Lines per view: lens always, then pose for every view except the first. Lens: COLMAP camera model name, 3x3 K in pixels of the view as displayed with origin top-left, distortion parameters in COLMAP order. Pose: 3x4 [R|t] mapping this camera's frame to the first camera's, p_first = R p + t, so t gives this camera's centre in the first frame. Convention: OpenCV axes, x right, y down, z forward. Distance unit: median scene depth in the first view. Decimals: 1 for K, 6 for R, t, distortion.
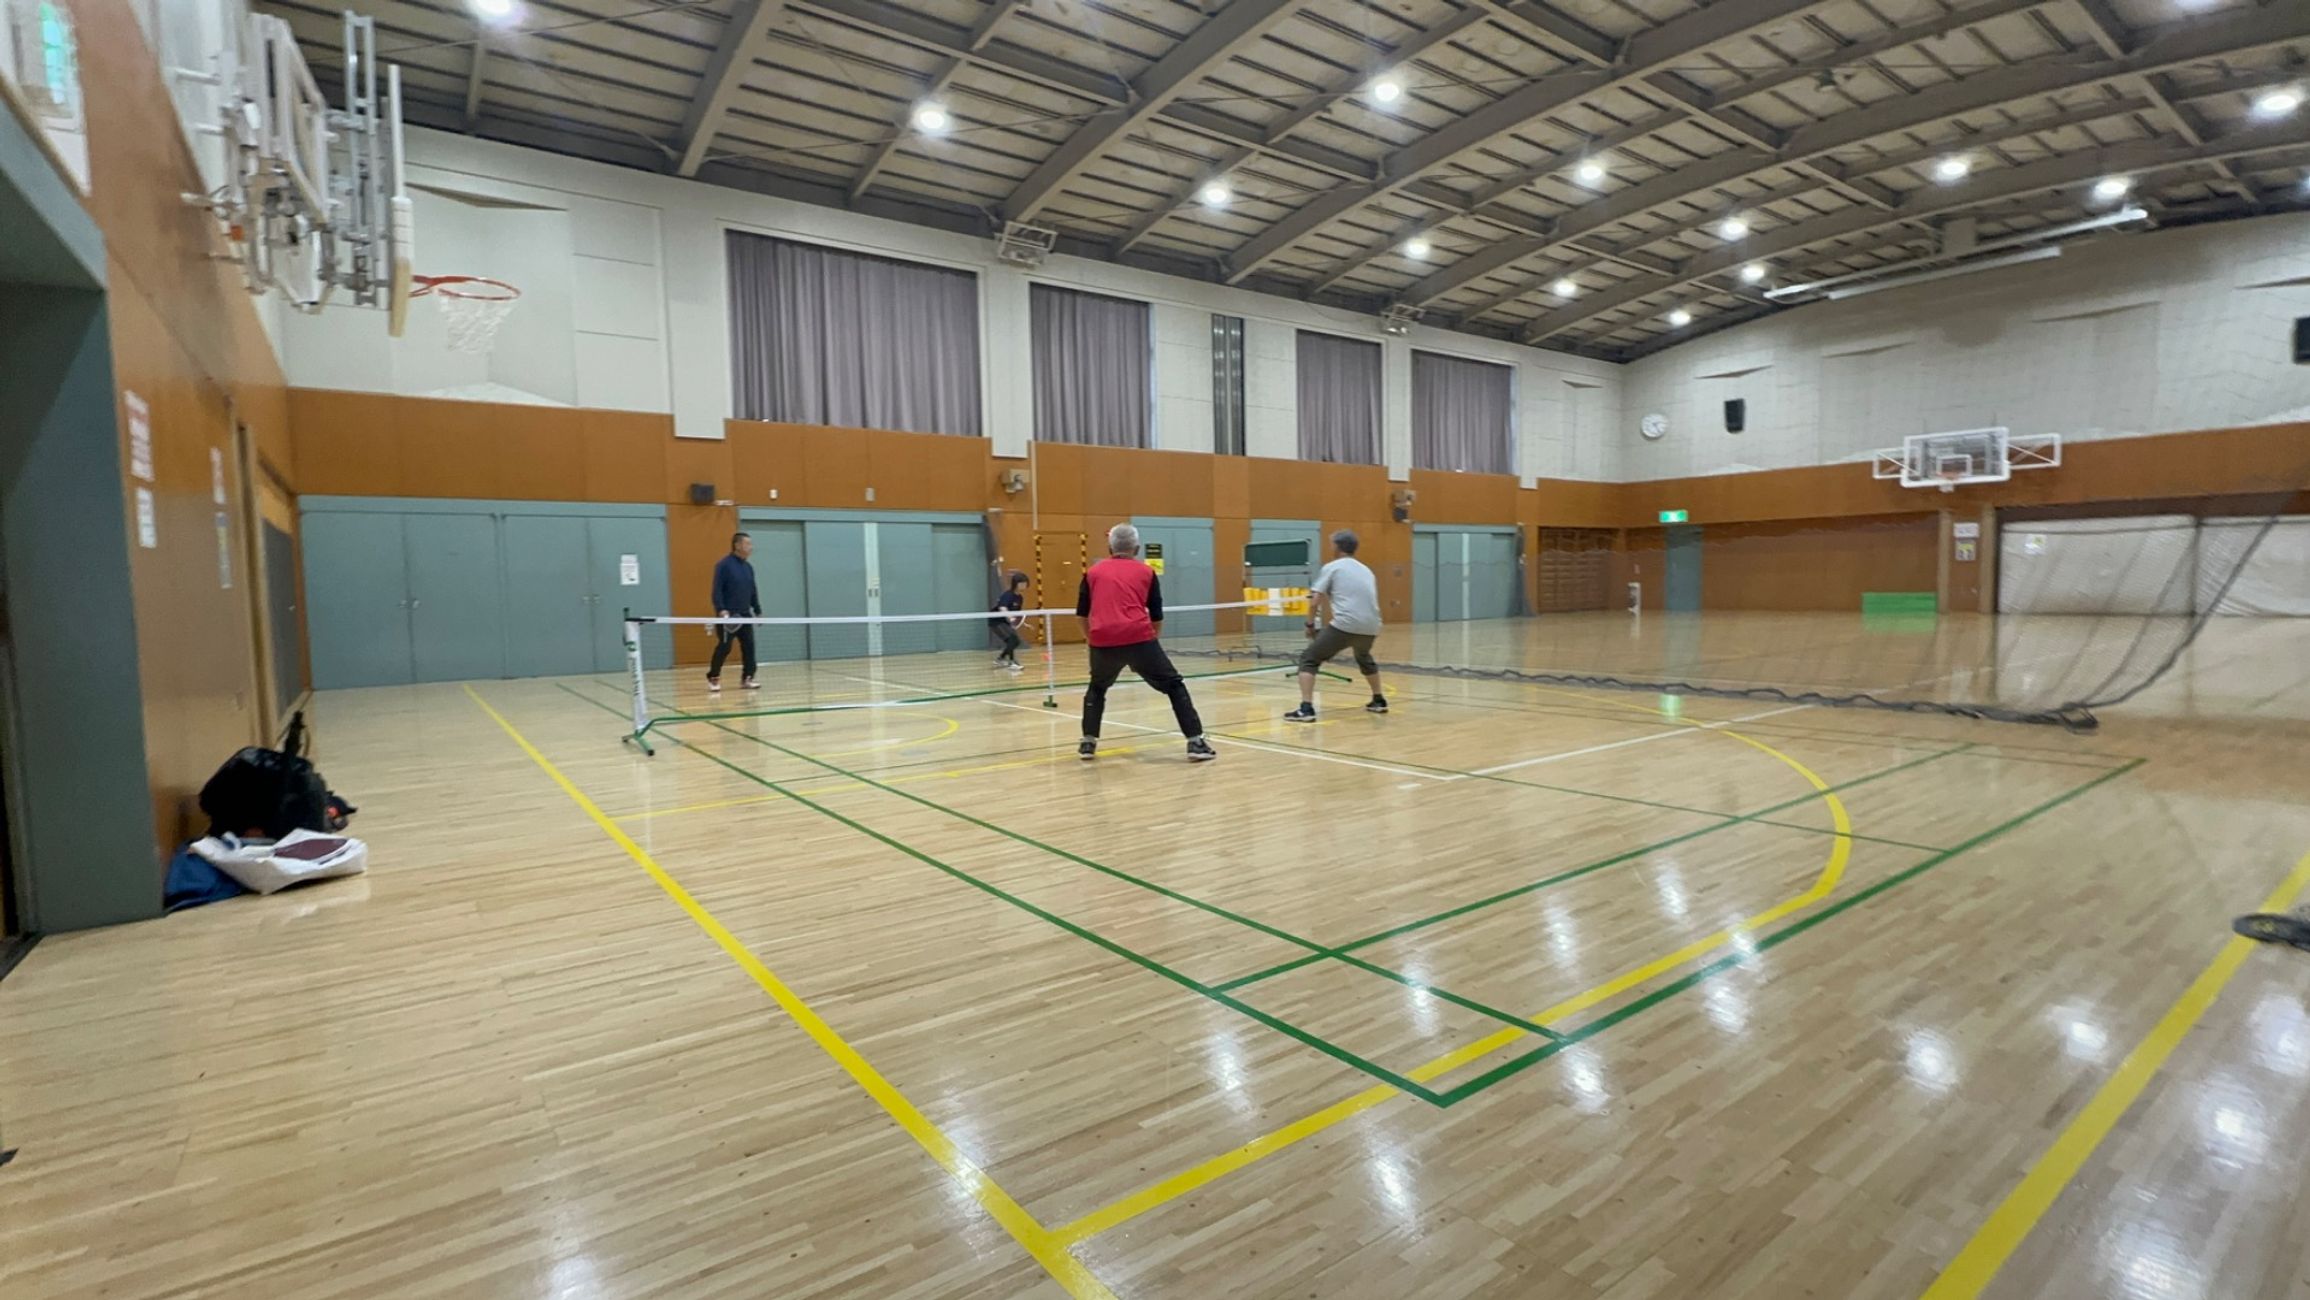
lens RADIAL K [[1040.6, 0, 1162.3], [0, 1040.6, 659.3], [0, 0, 1]] dist [0.000400, -0.000409]
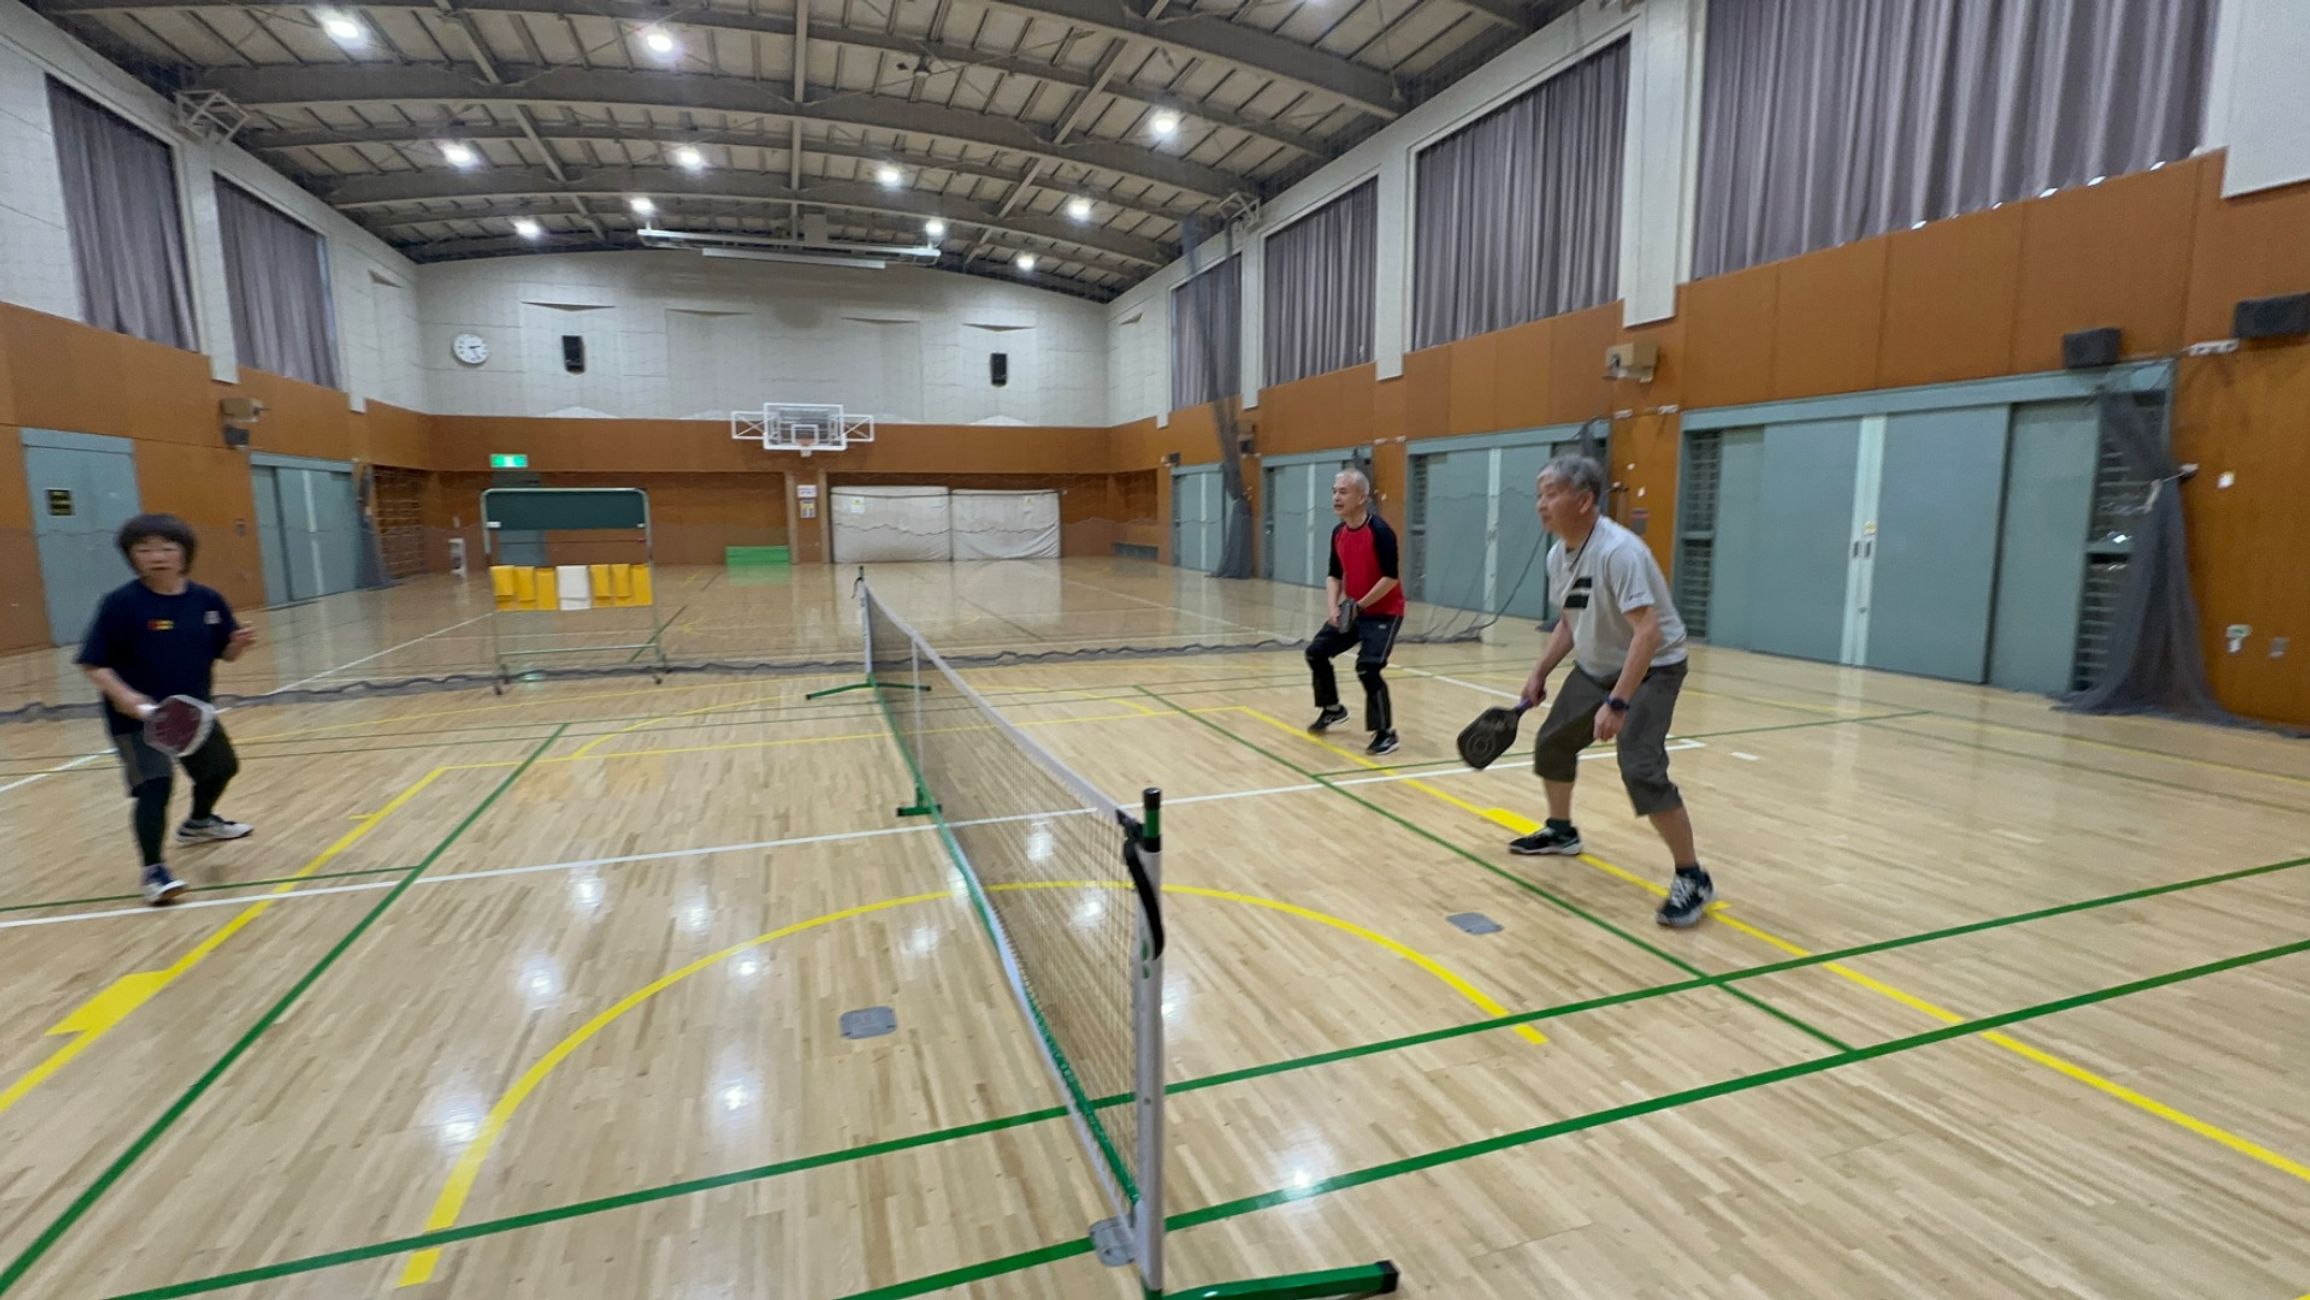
lens RADIAL K [[1040.6, 0, 1162.3], [0, 1040.6, 659.3], [0, 0, 1]] dist [0.000400, -0.000409]
pose [[0.304904, -0.120230, 0.944764, -0.291109], [0.071913, 0.992074, 0.103042, -0.040635], [-0.949664, 0.036523, 0.311133, 0.374967]]
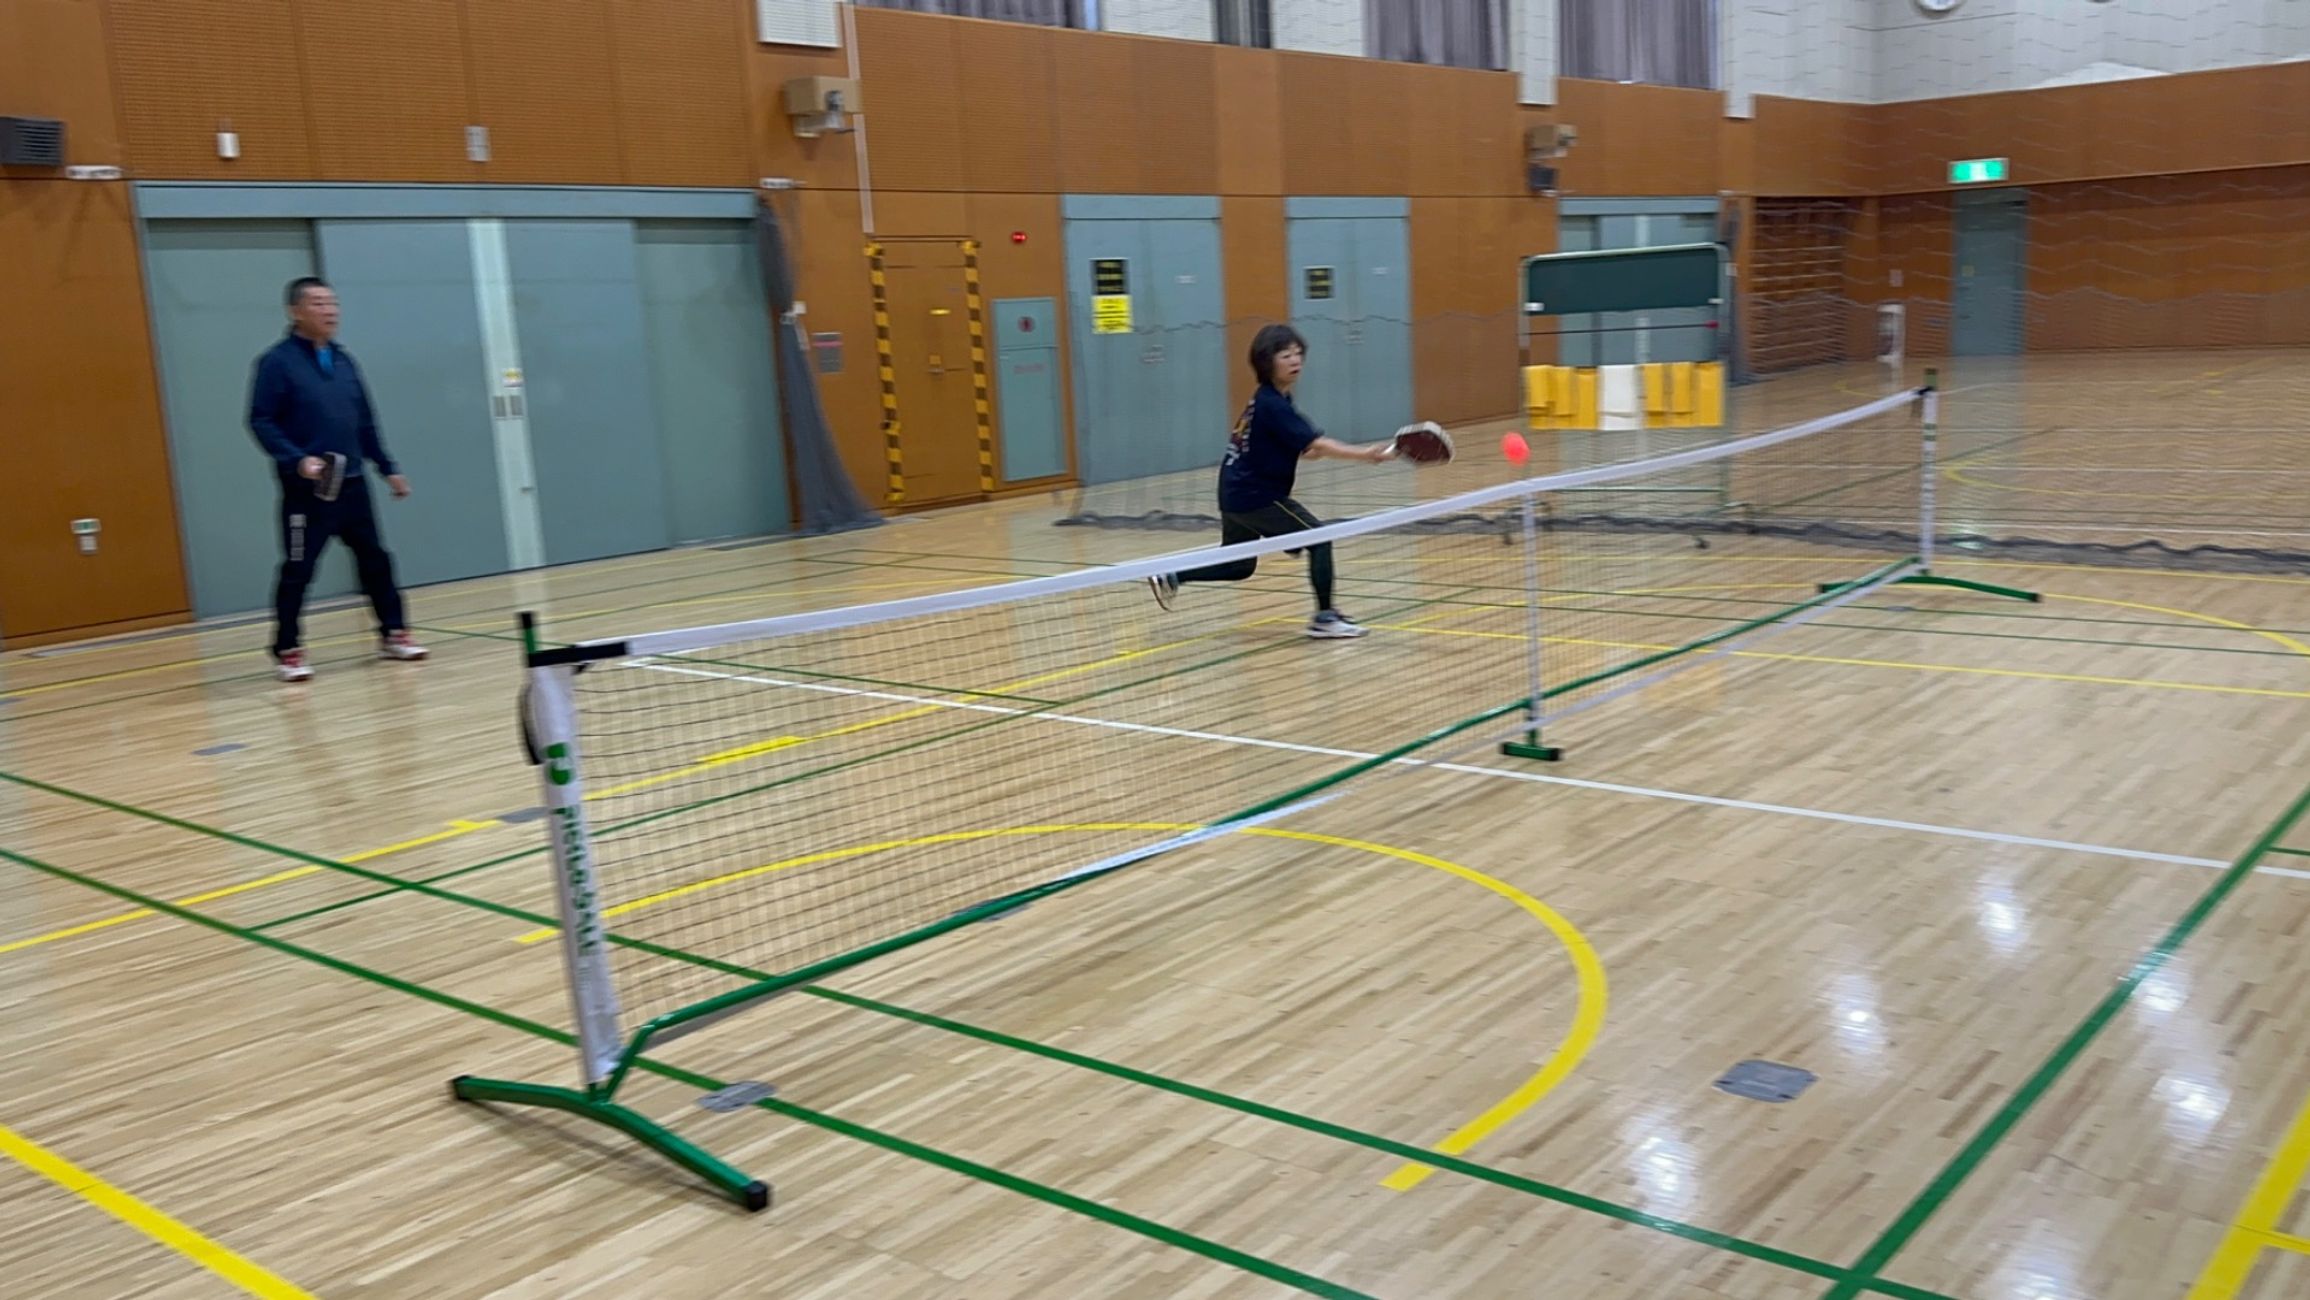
lens RADIAL K [[1957.6, 0, 1219.2], [0, 1957.6, 660.3], [0, 0, 1]] dist [0.184439, -0.333614]
pose [[0.969497, -0.072901, 0.234010, -0.189004], [0.049688, 0.993376, 0.103612, -0.031932], [-0.240013, -0.088825, 0.966697, 0.203326]]
